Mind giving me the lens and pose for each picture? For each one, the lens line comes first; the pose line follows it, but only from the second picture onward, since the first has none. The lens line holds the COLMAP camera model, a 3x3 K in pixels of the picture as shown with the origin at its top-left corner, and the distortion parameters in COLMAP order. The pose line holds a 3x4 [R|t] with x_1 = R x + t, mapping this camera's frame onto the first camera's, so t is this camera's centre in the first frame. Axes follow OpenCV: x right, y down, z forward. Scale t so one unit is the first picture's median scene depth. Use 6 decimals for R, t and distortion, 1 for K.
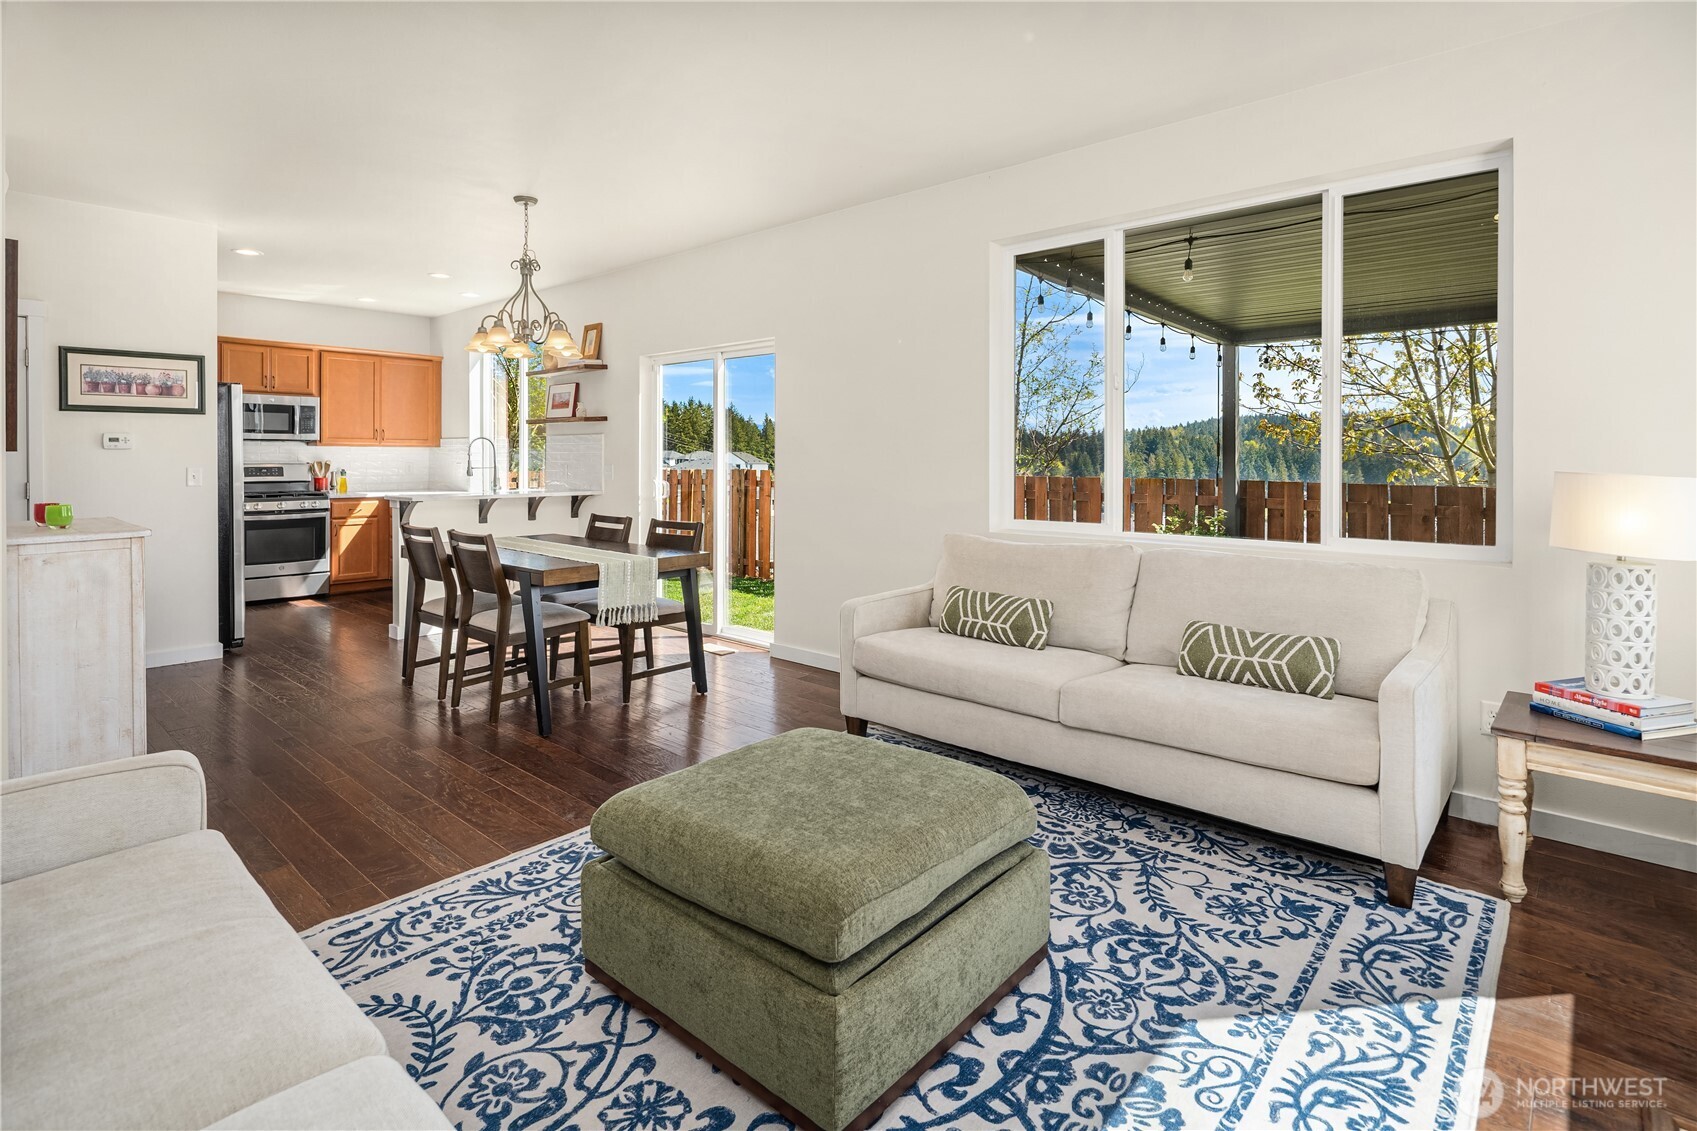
lens RADIAL K [[845.2, 0, 866.5], [0, 845.2, 457.5], [0, 0, 1]] dist [-0.003194, -0.000972]
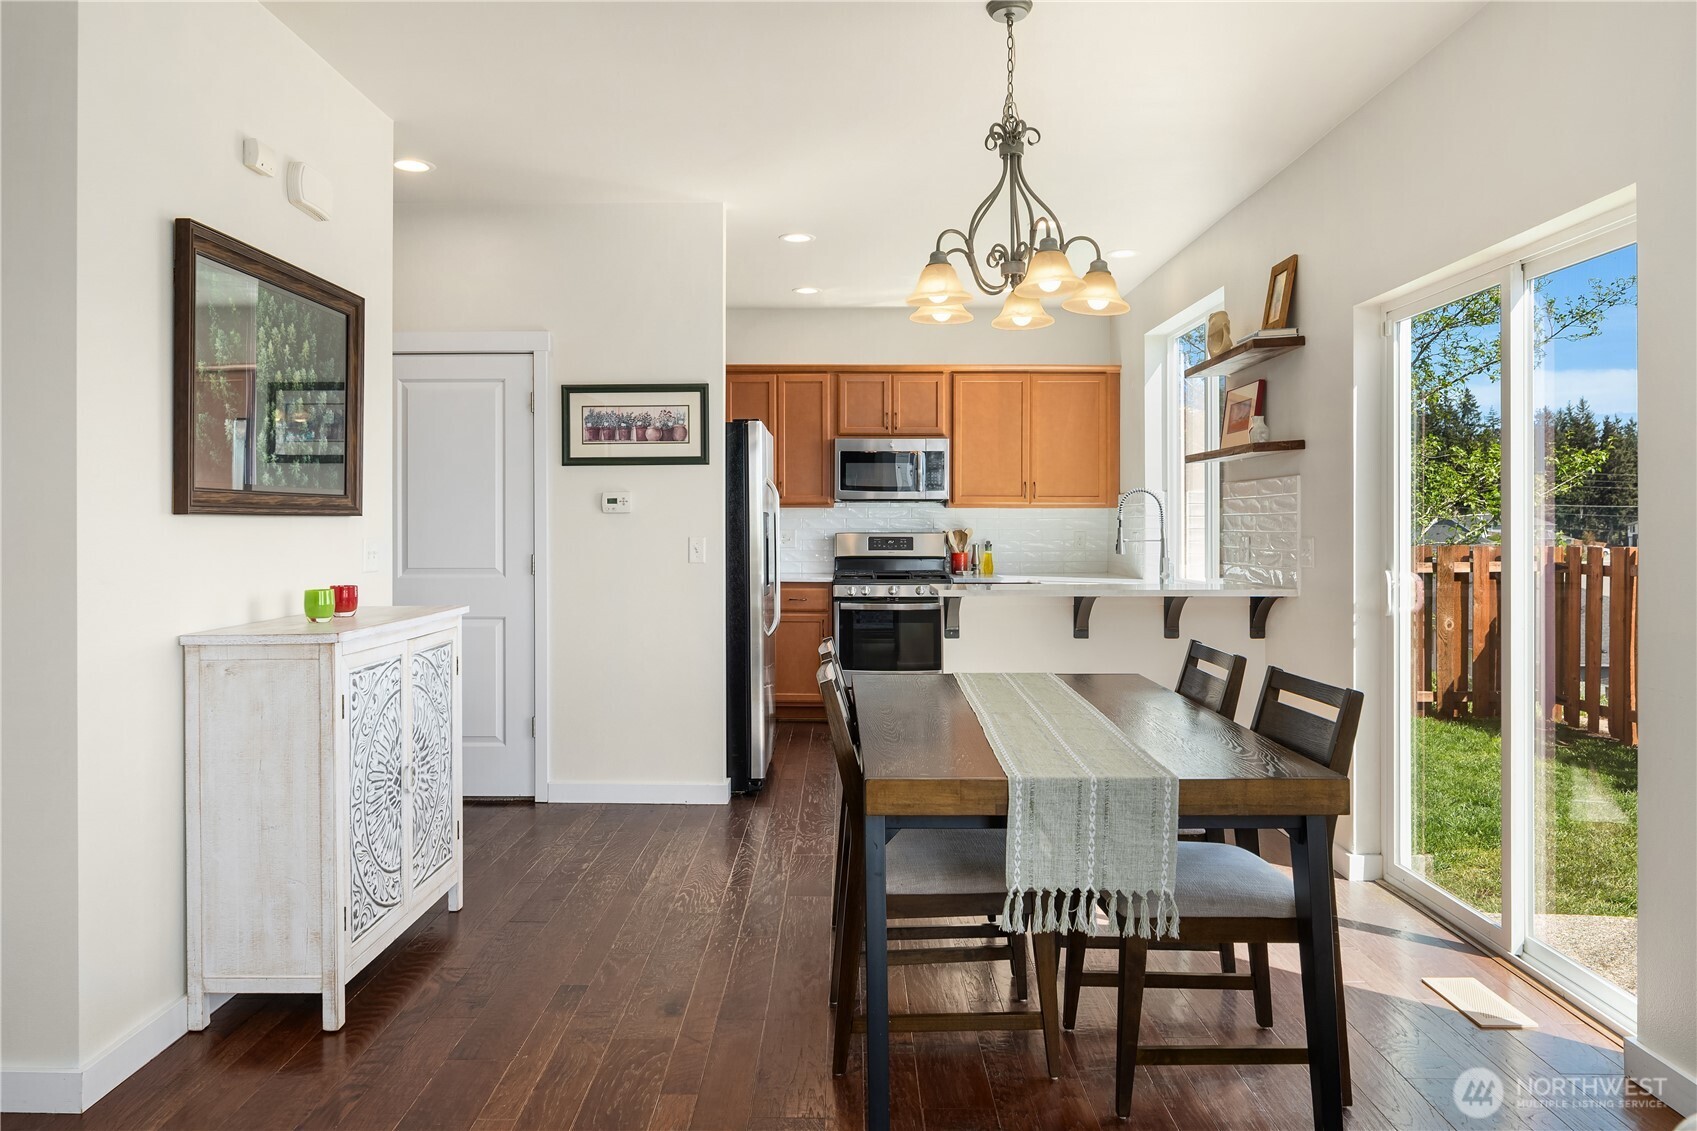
lens RADIAL K [[1182.7, 0, 815.6], [0, 1182.7, 516.7], [0, 0, 1]] dist [0.001397, -0.000751]
pose [[0.640519, -0.007078, -0.767910, 0.038962], [0.001930, 0.999969, -0.007607, 0.001397], [0.767940, 0.003391, 0.640513, 0.295283]]
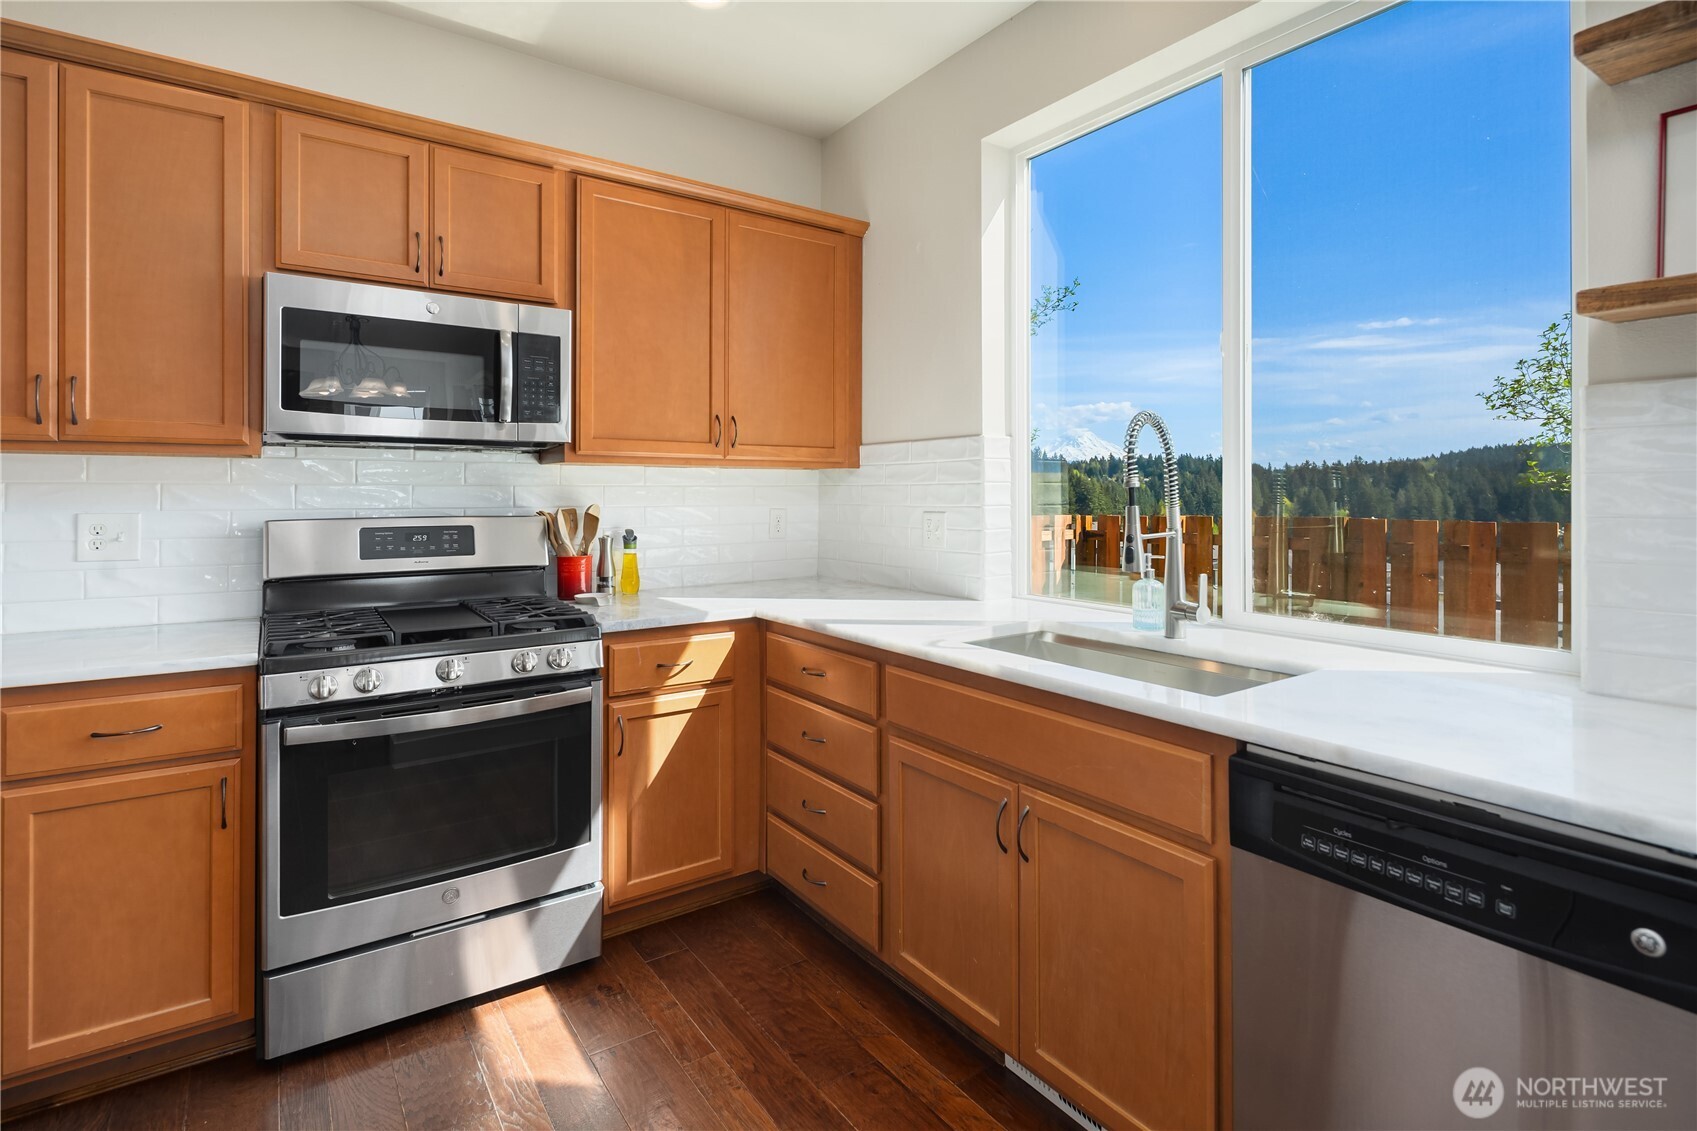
lens RADIAL K [[823.6, 0, 846.7], [0, 823.6, 491.5], [0, 0, 1]] dist [0.000852, -0.000541]
pose [[0.972465, -0.005928, -0.232973, -0.494344], [0.004765, 0.999973, -0.005553, 0.000178], [0.232999, 0.004290, 0.972467, 0.751168]]
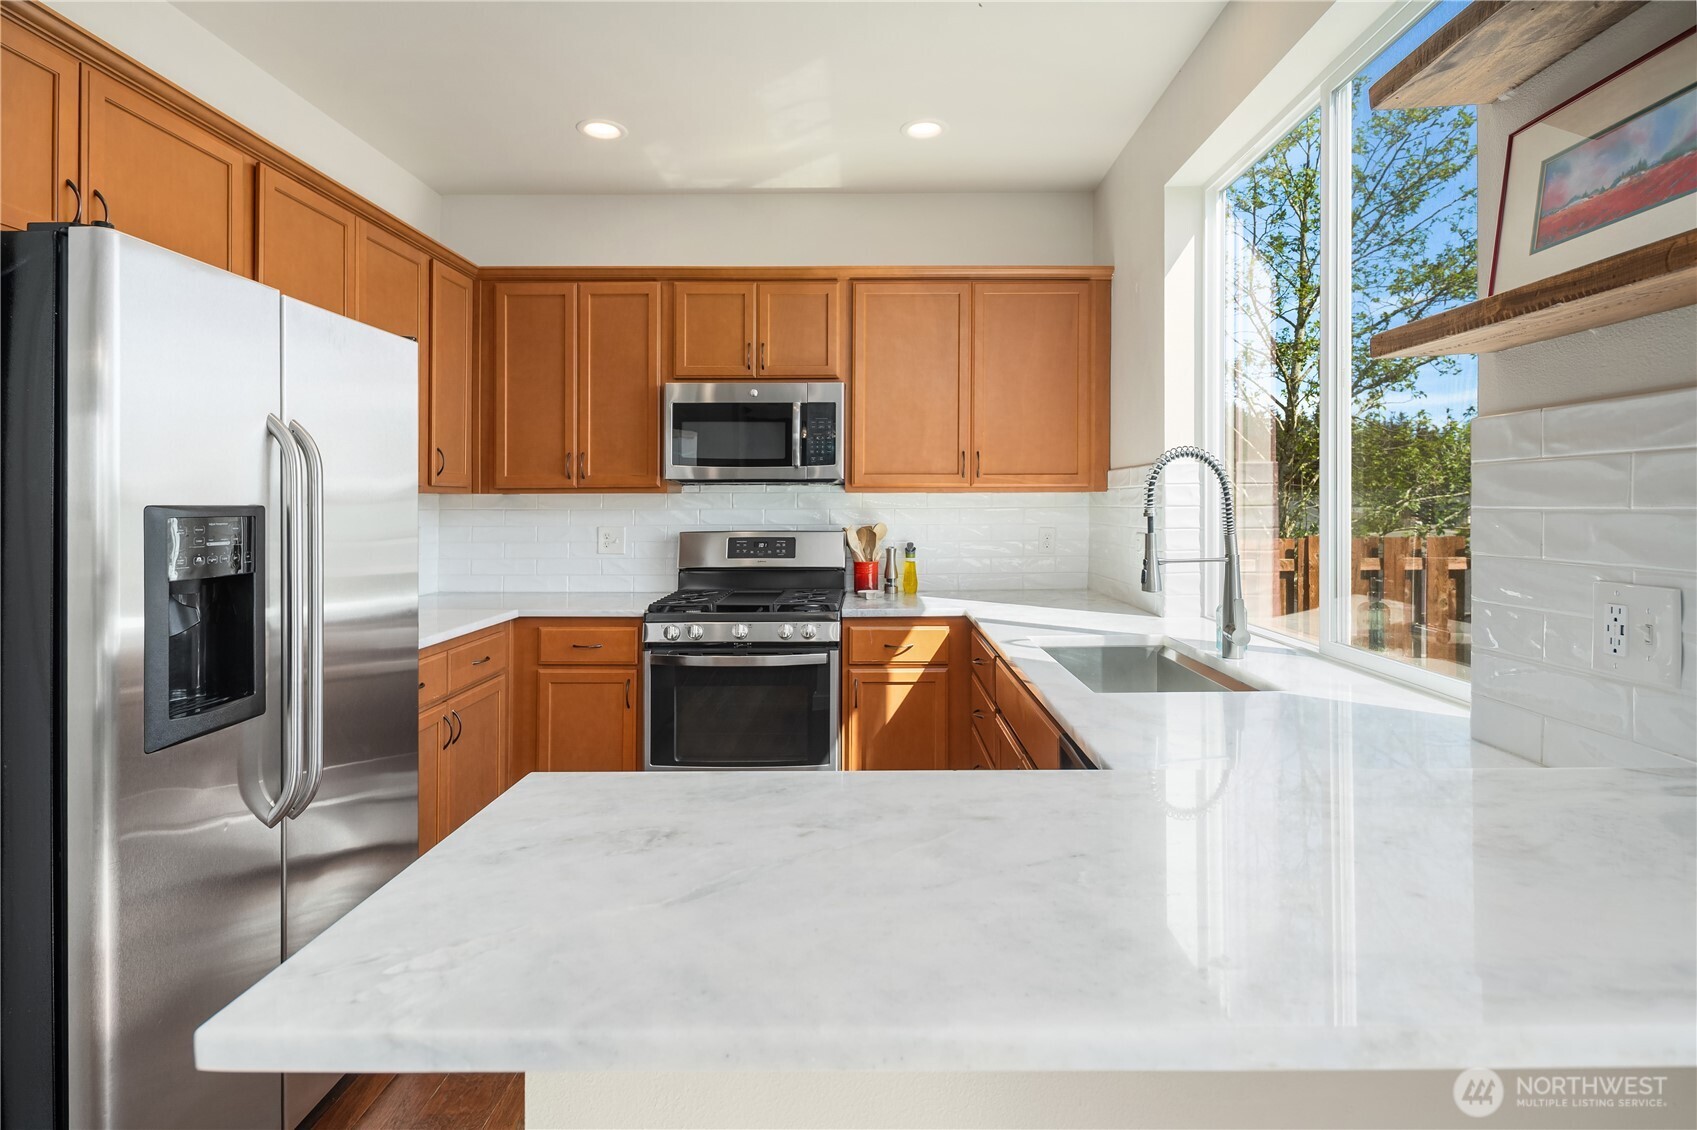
lens RADIAL K [[787.3, 0, 848.7], [0, 787.3, 505.9], [0, 0, 1]] dist [-0.000722, -0.000078]
pose [[0.658939, -0.009034, -0.752142, -0.352407], [0.005415, 0.999959, -0.007267, -0.003467], [0.752177, 0.000716, 0.658961, 0.762144]]
